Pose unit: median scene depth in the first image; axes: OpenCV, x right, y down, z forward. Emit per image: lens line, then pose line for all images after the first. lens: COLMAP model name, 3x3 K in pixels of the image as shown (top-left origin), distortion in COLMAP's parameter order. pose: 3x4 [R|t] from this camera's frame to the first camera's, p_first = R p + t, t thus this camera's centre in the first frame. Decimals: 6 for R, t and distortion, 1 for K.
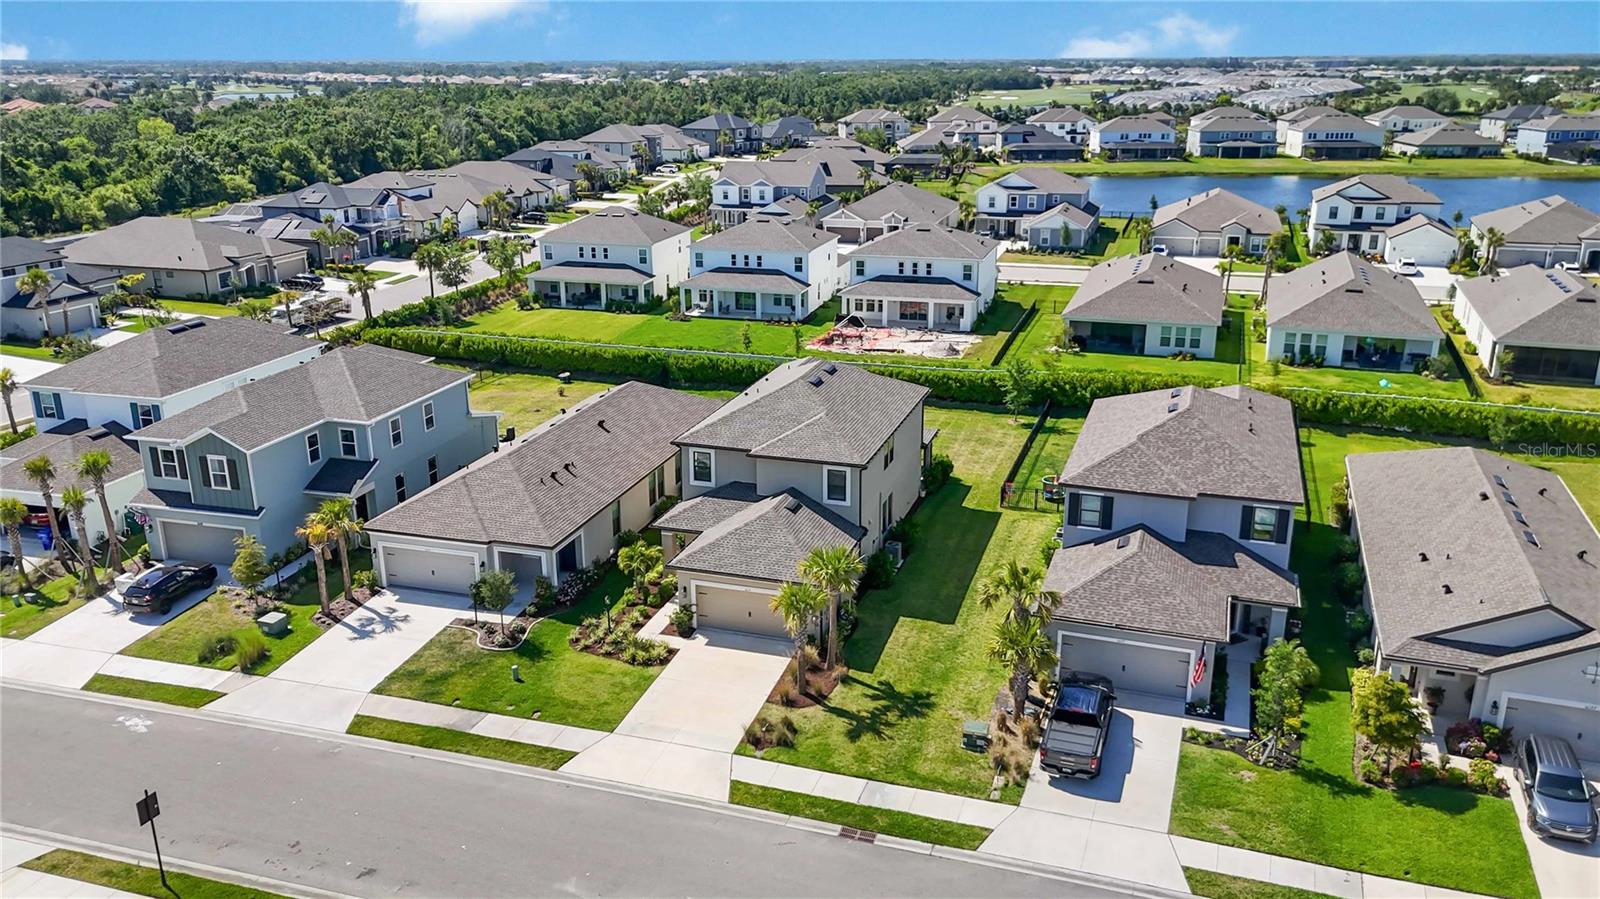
lens RADIAL K [[1206.9, 0, 800.0], [0, 1206.9, 449.5], [0, 0, 1]] dist [0.089862, -0.128547]
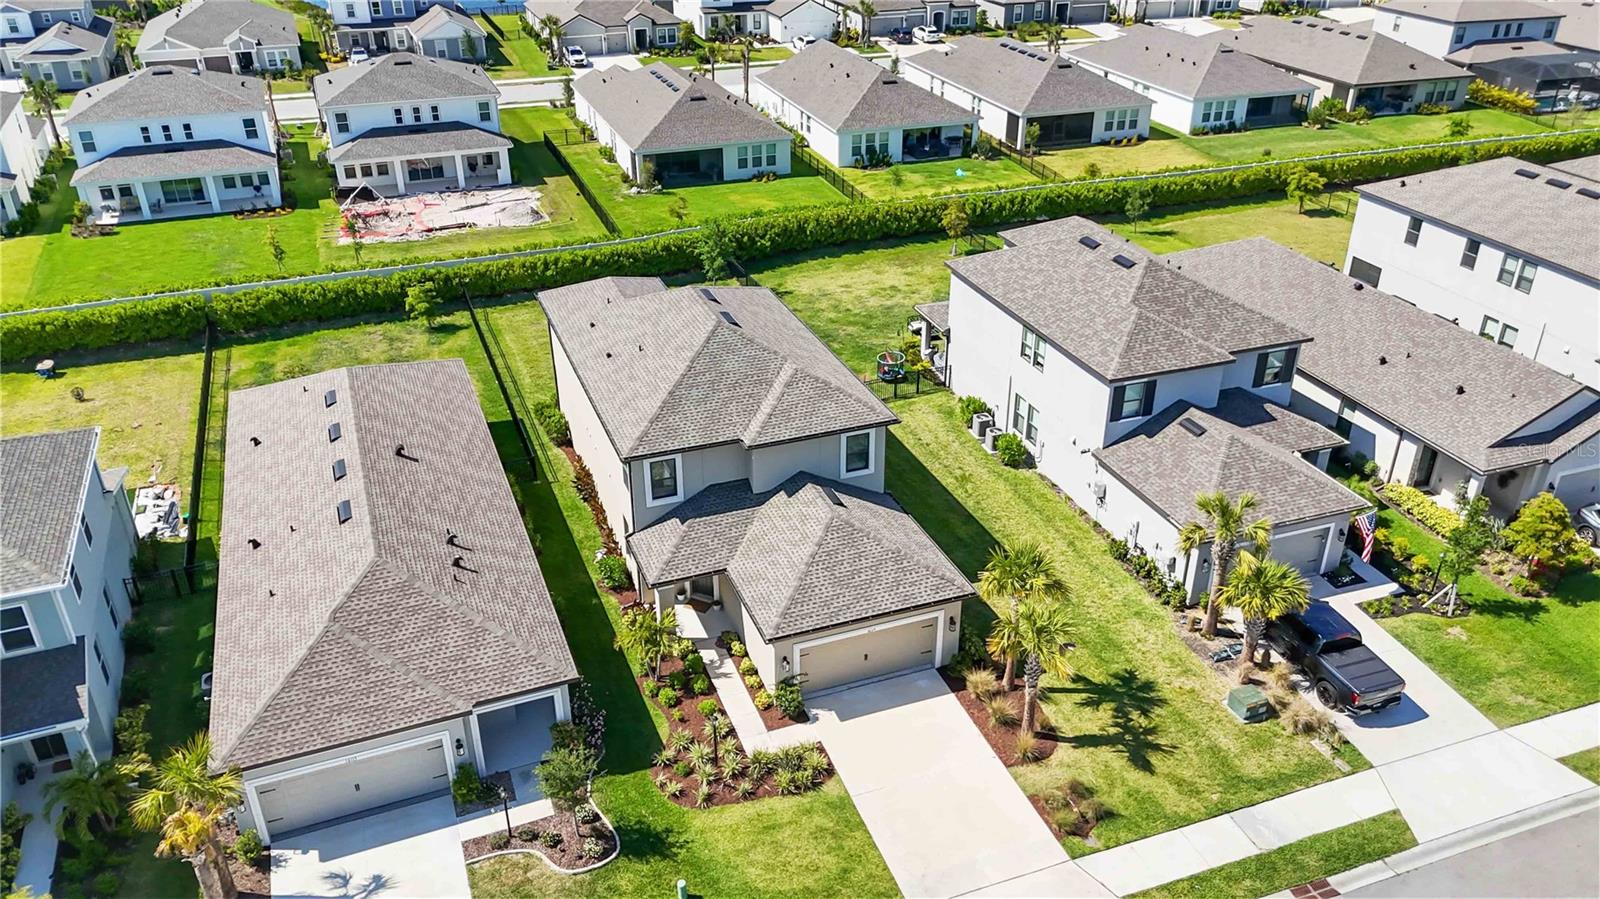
lens RADIAL K [[1169.9, 0, 800.0], [0, 1169.9, 449.5], [0, 0, 1]] dist [0.057209, -0.047470]
pose [[0.782928, -0.296017, 0.547172, -0.239484], [0.192313, 0.951622, 0.239648, -0.093114], [-0.591641, -0.082399, 0.801979, 0.249995]]
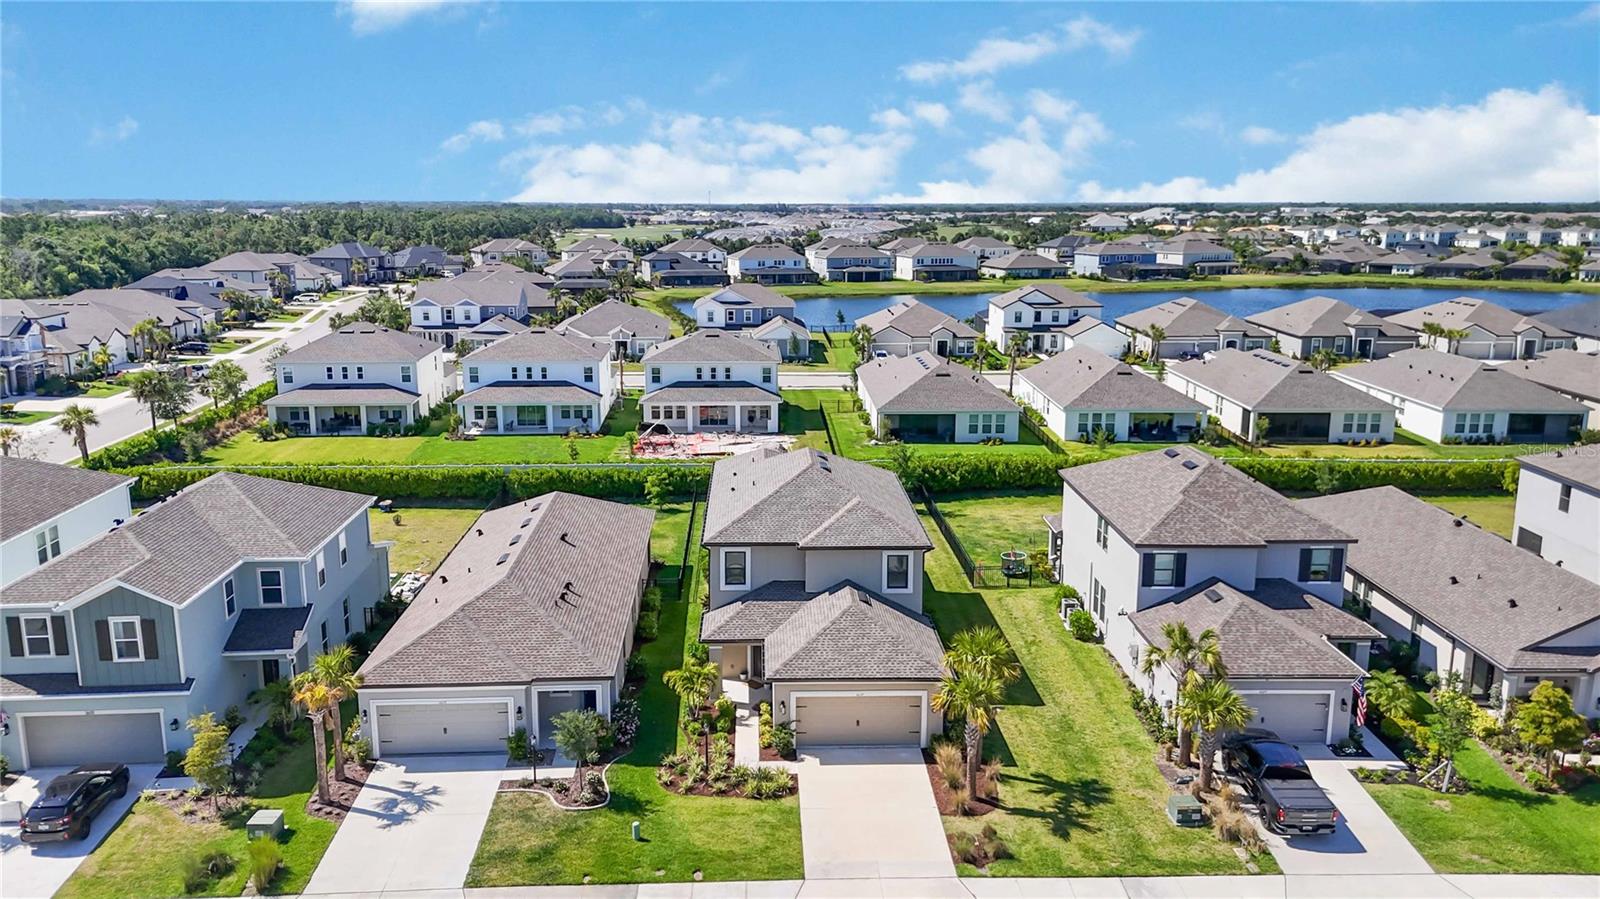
lens RADIAL K [[1184.9, 0, 802.0], [0, 1184.9, 452.2], [0, 0, 1]] dist [0.055436, -0.047873]
pose [[0.939511, -0.063679, 0.336548, -0.199769], [0.098209, 0.991393, -0.086578, 0.005898], [-0.328138, 0.114393, 0.937678, 0.095222]]
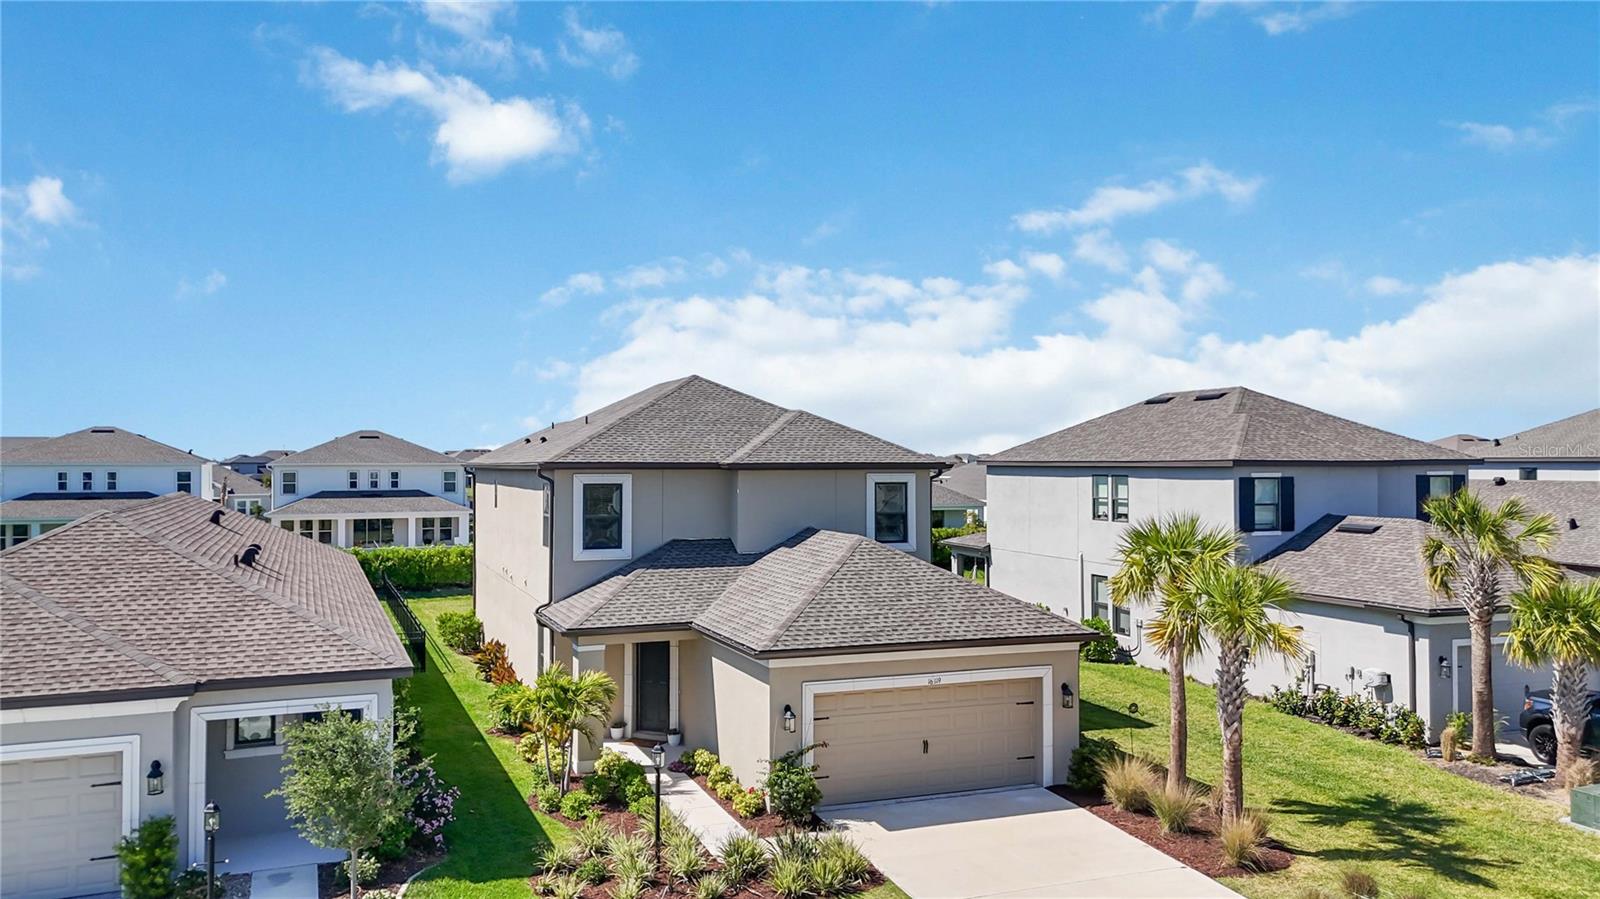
lens RADIAL K [[1184.9, 0, 802.0], [0, 1184.9, 452.2], [0, 0, 1]] dist [0.055436, -0.047873]
pose [[0.774492, 0.007106, 0.632544, -0.192893], [0.191679, 0.950291, -0.245369, 0.073068], [-0.602844, 0.311282, 0.734631, 0.374841]]
